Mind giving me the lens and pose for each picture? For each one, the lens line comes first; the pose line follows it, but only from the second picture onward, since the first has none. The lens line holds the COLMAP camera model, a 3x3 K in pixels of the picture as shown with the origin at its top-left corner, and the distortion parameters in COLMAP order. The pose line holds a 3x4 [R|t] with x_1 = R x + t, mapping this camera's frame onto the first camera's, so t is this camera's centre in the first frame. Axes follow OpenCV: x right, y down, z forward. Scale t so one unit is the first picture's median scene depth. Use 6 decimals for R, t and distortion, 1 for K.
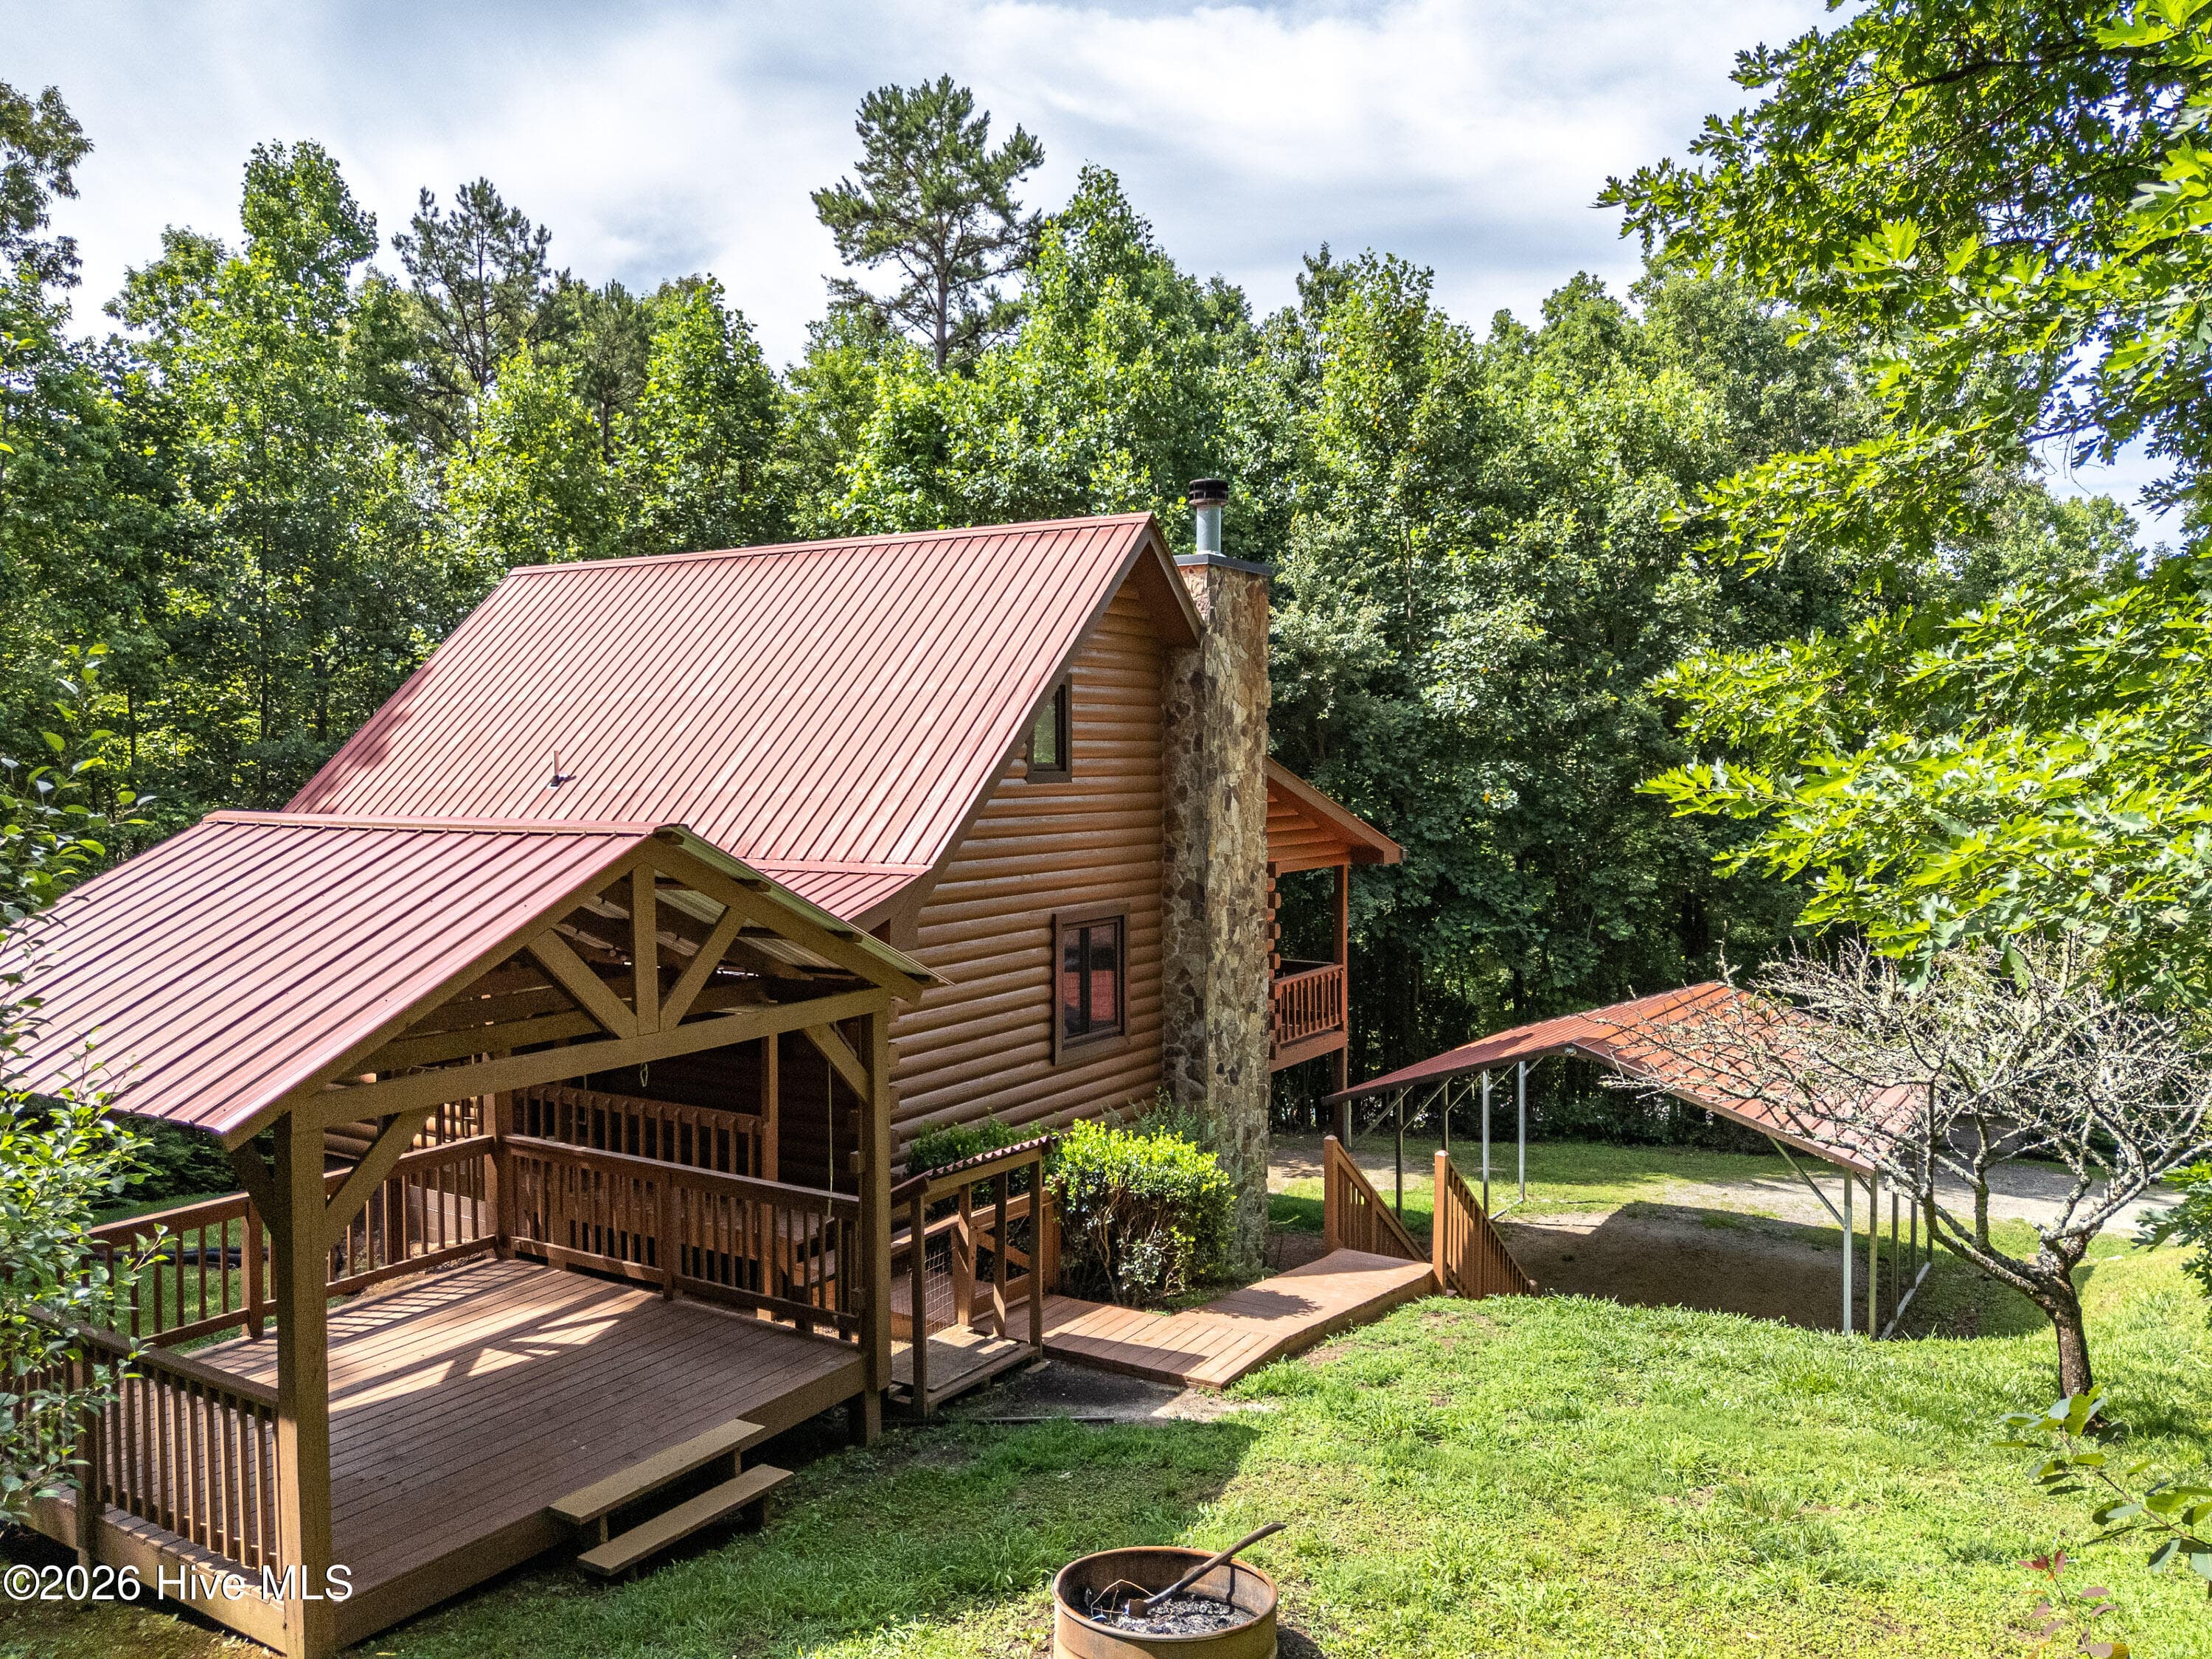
lens RADIAL K [[1640.8, 0, 1114.0], [0, 1640.8, 821.1], [0, 0, 1]] dist [0.055804, -0.048453]
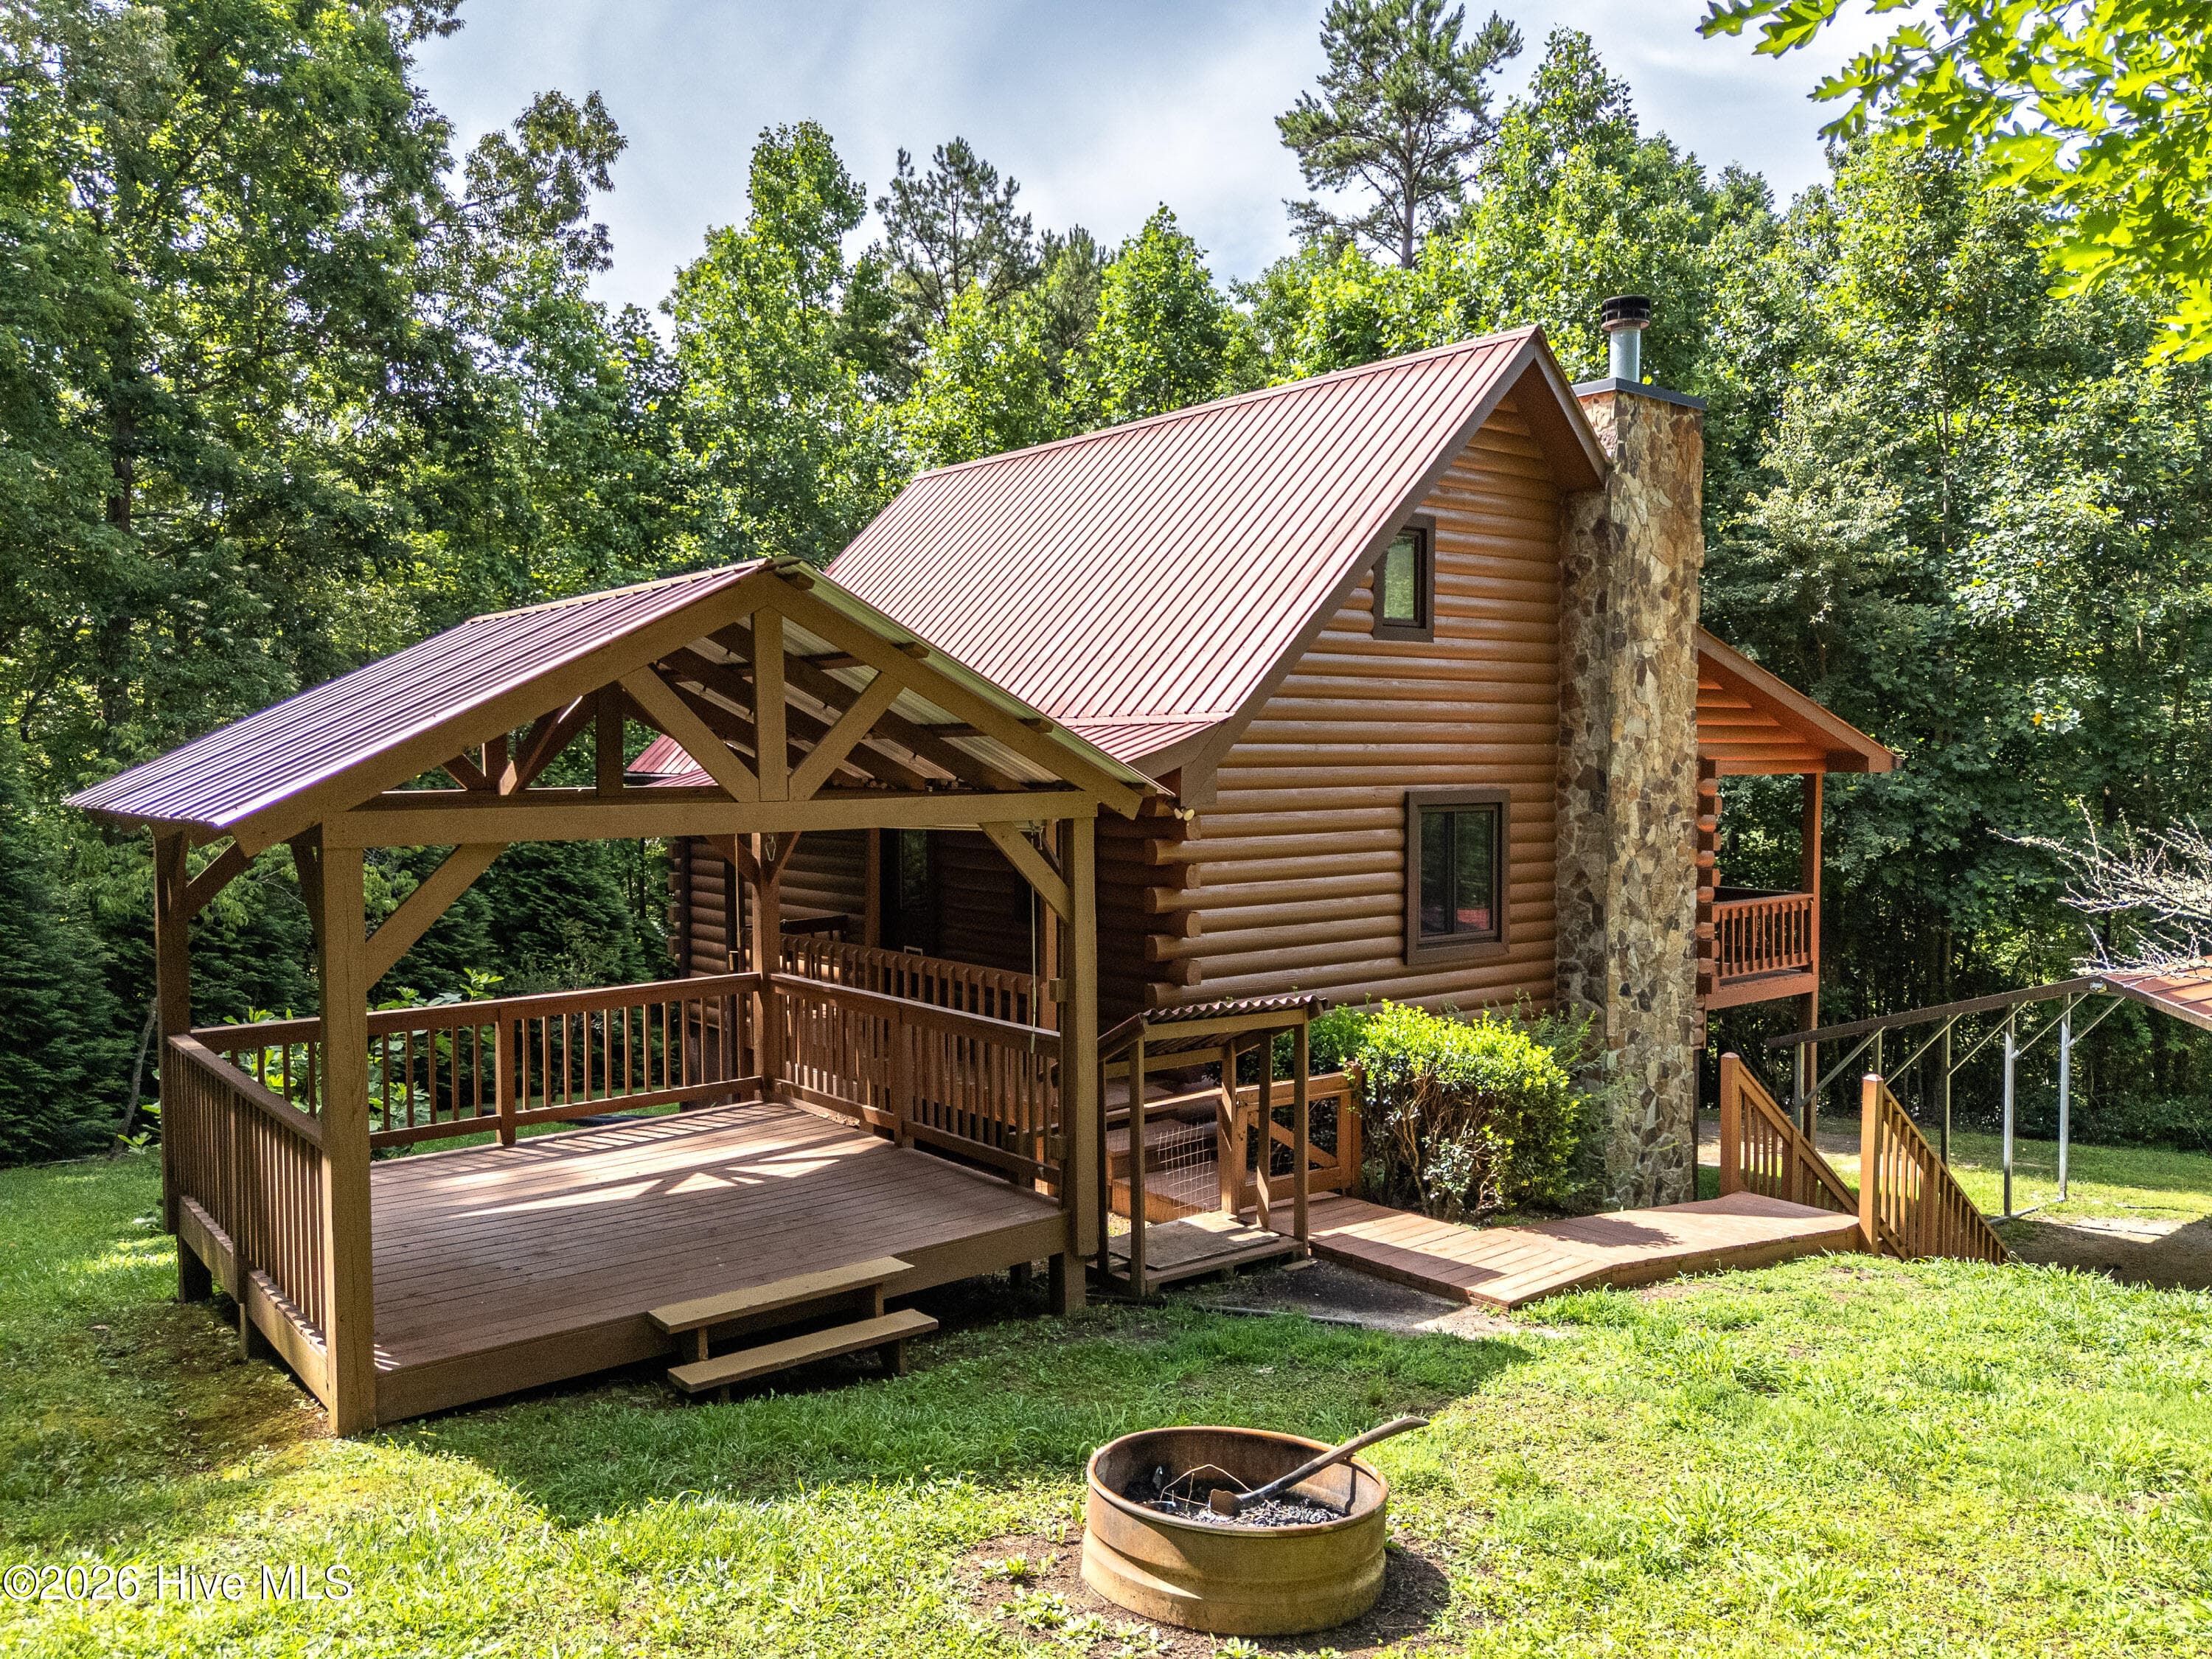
lens RADIAL K [[1640.8, 0, 1109.1], [0, 1640.8, 821.8], [0, 0, 1]] dist [0.055804, -0.048453]
pose [[0.948637, 0.014280, -0.316045, 0.079013], [-0.013297, 0.999898, 0.005267, 0.062467], [0.316088, -0.000794, 0.948730, 0.102949]]
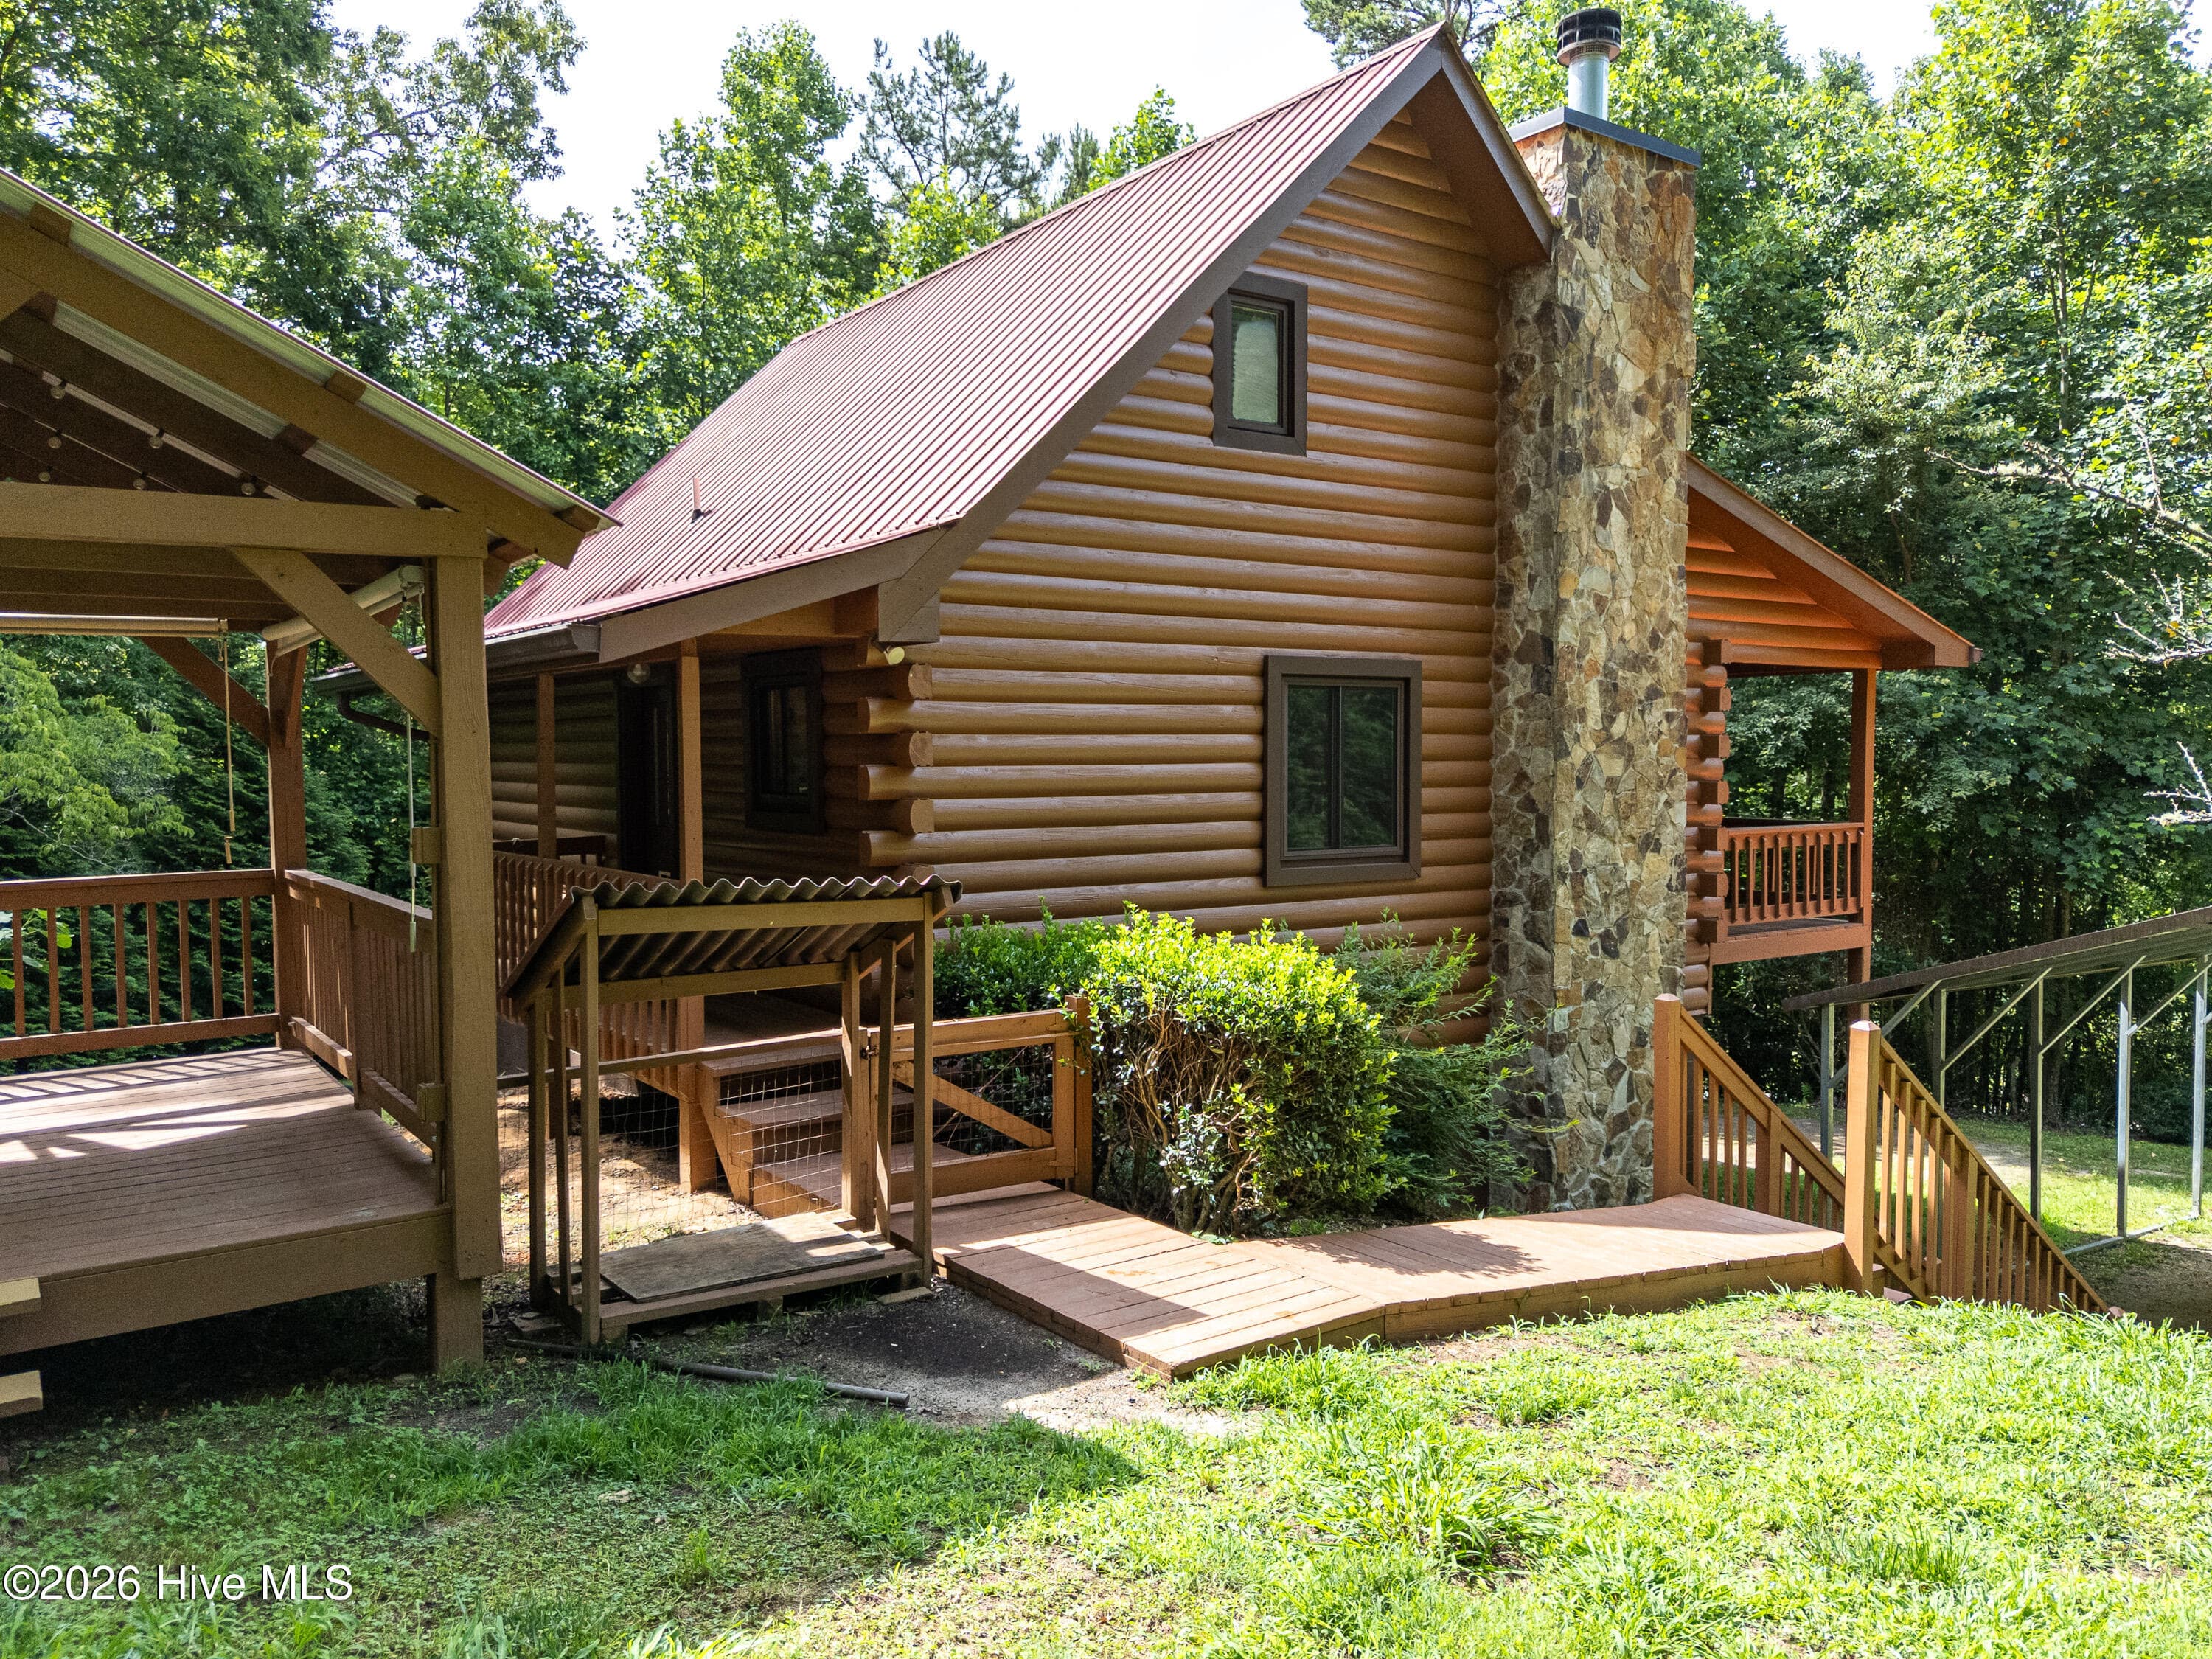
lens RADIAL K [[1640.8, 0, 1109.3], [0, 1640.8, 821.1], [0, 0, 1]] dist [0.055804, -0.048453]
pose [[0.923574, 0.014779, -0.383136, 0.139206], [-0.013854, 0.999891, 0.005173, 0.107155], [0.383171, 0.000531, 0.923677, 0.327585]]
